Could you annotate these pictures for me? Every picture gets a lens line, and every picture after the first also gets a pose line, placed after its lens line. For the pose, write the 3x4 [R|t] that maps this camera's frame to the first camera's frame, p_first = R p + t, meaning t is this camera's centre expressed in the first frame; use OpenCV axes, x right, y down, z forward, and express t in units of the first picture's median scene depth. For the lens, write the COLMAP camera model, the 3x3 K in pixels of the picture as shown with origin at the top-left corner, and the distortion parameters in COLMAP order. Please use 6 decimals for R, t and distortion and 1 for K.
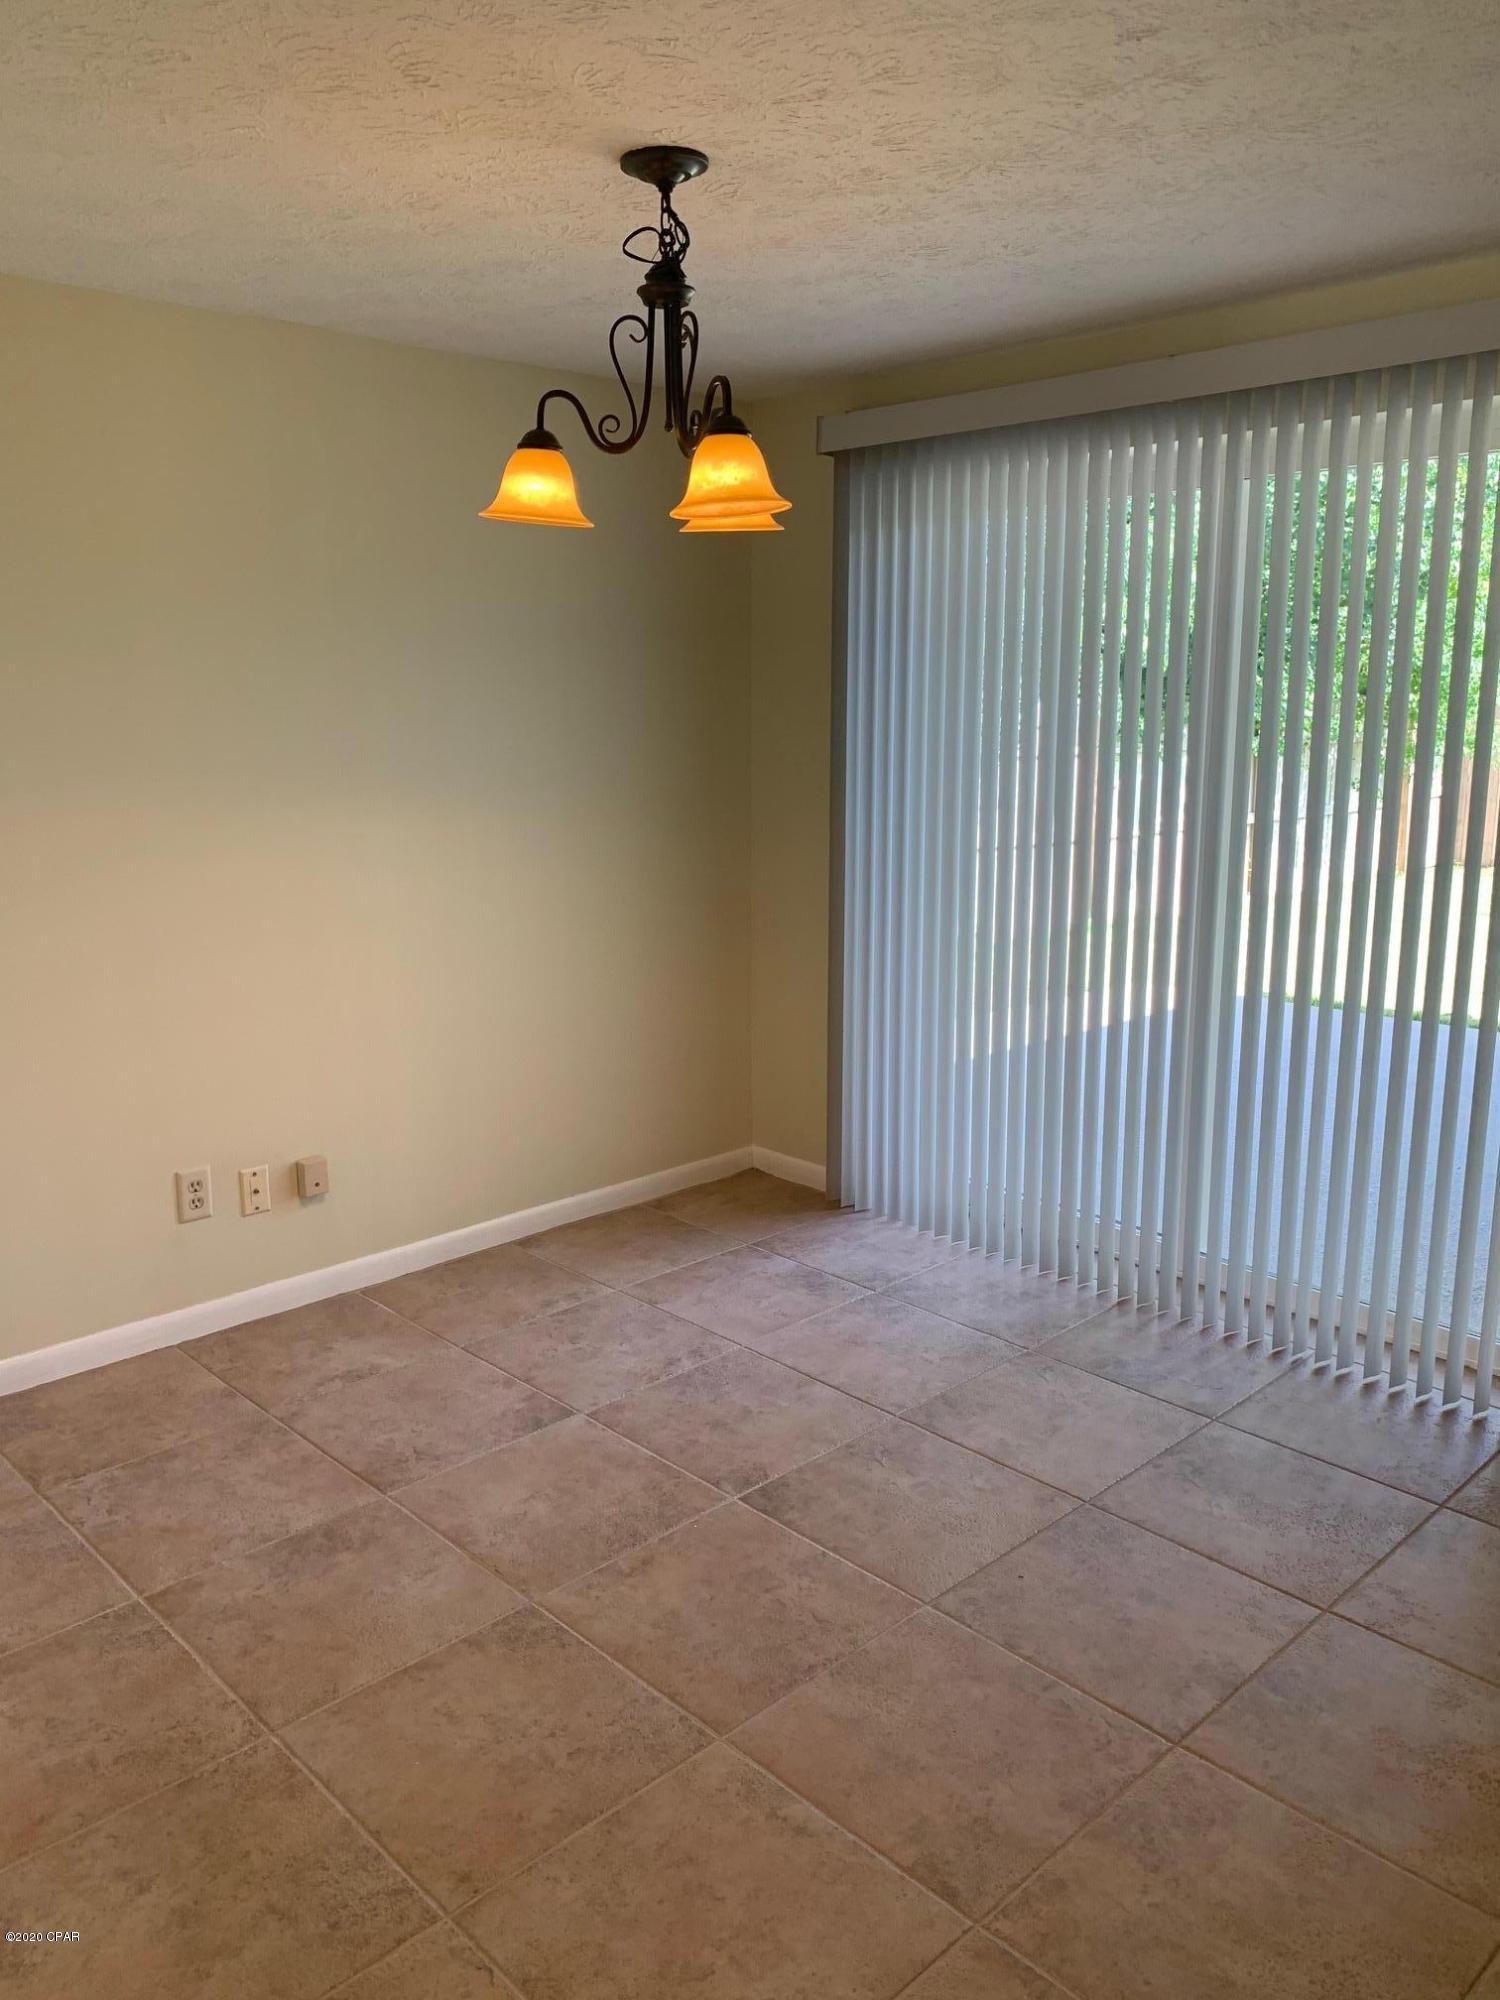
lens RADIAL K [[1507.1, 0, 751.3], [0, 1507.1, 981.8], [0, 0, 1]] dist [-0.008105, 0.003664]
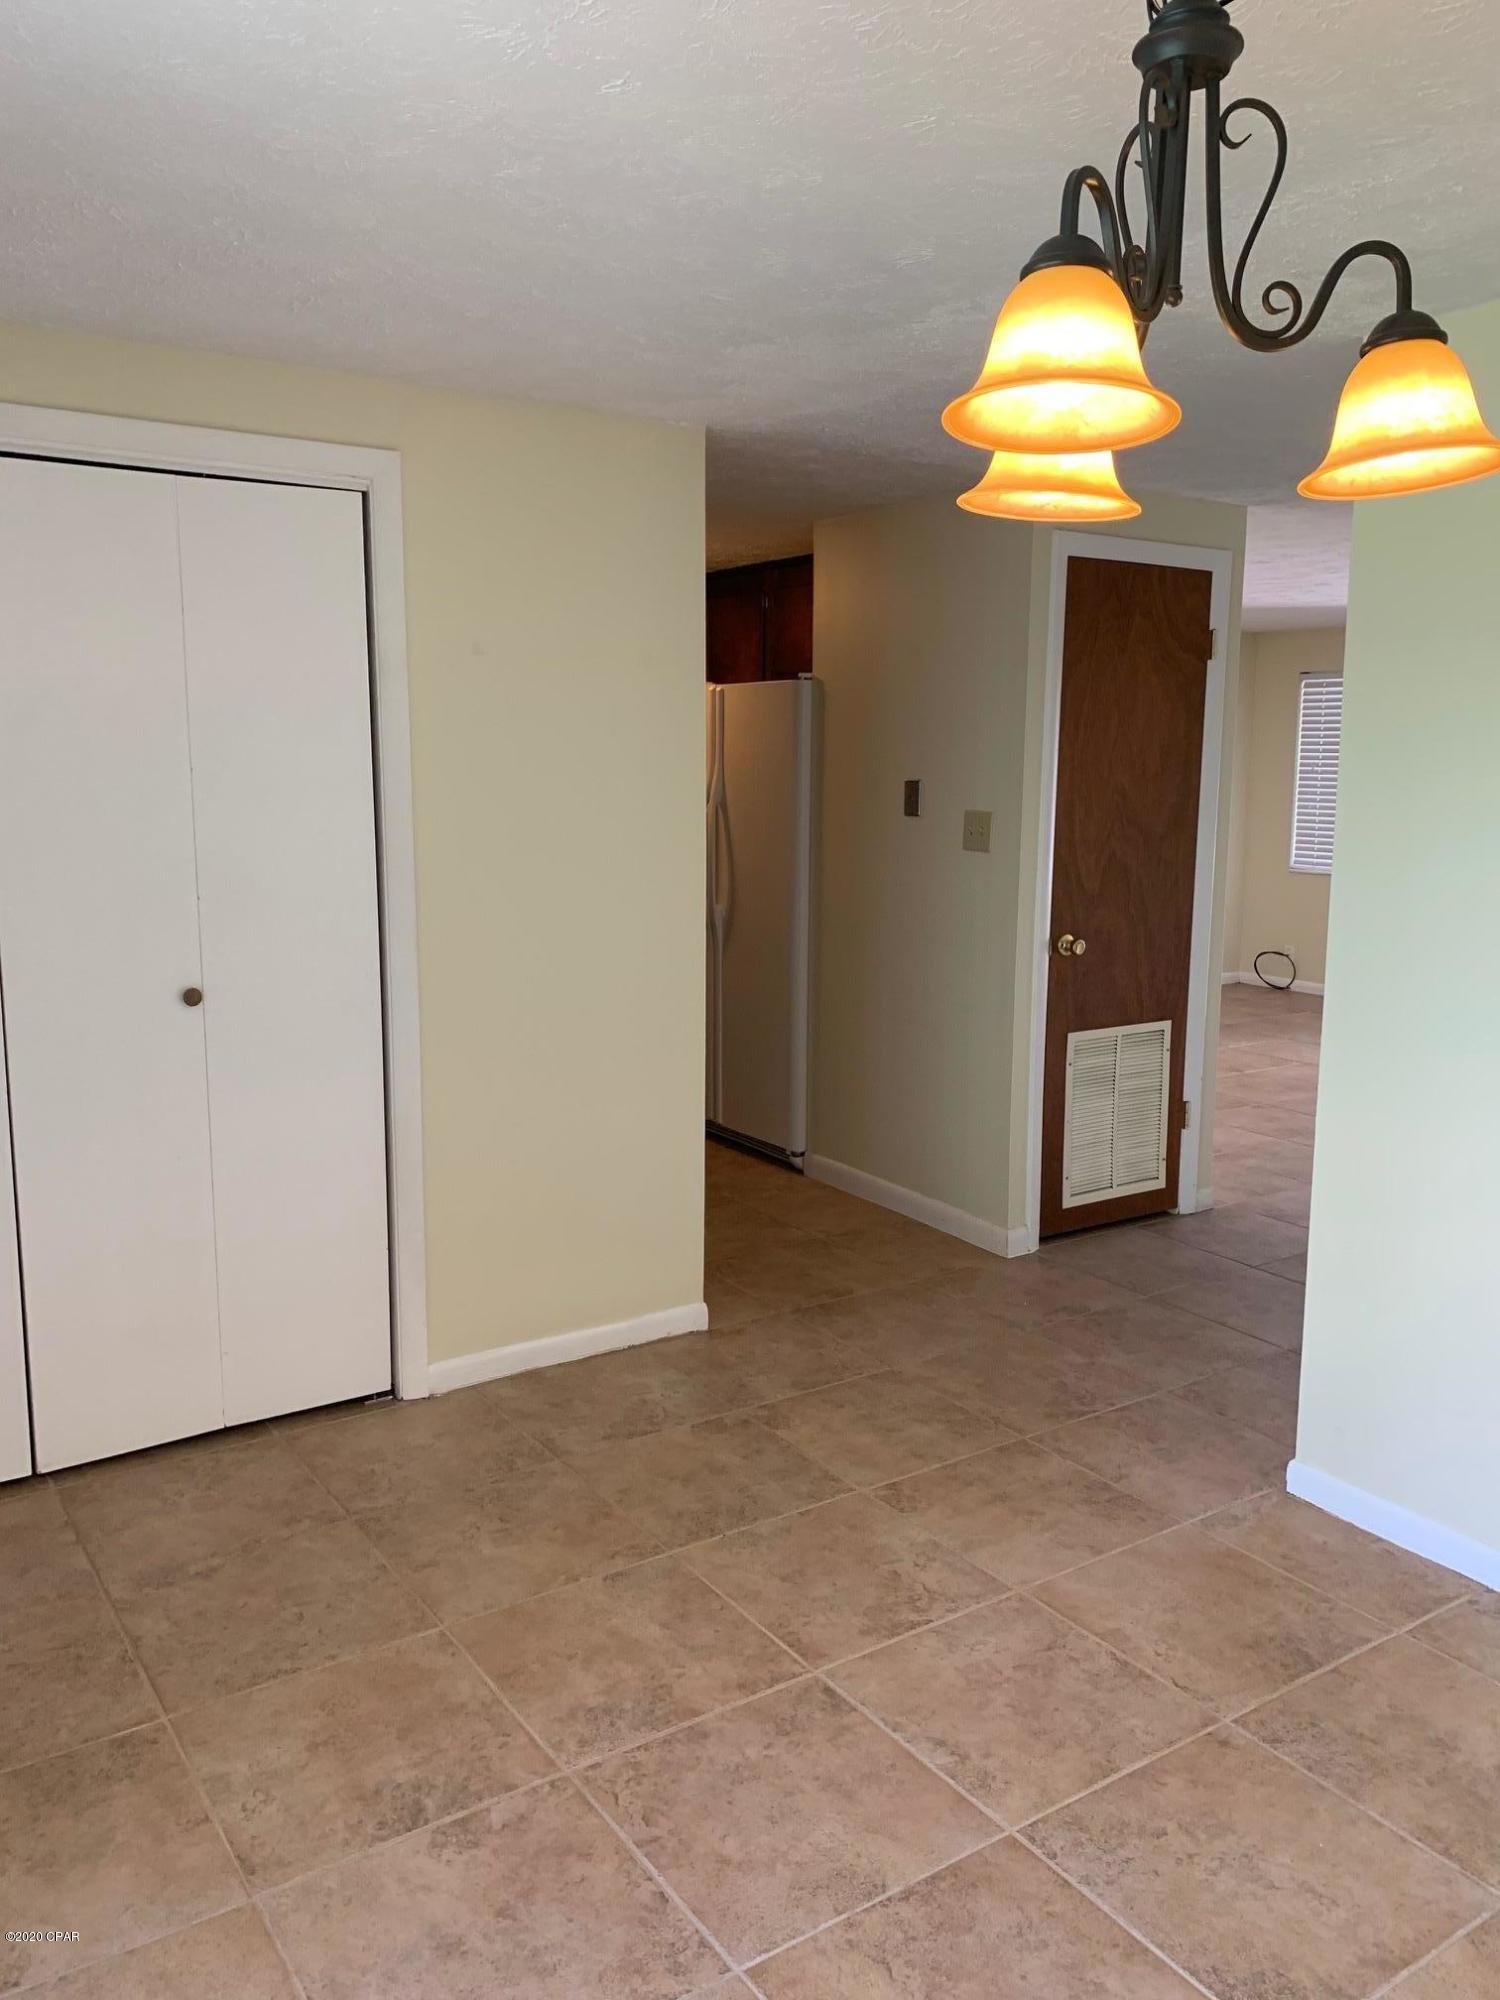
lens RADIAL K [[1507.1, 0, 751.3], [0, 1507.1, 981.8], [0, 0, 1]] dist [-0.008105, 0.003664]
pose [[-0.984509, -0.029997, 0.172751, -0.006299], [0.029128, 0.943585, 0.329846, -0.351048], [-0.172900, 0.329768, -0.928094, 1.777074]]
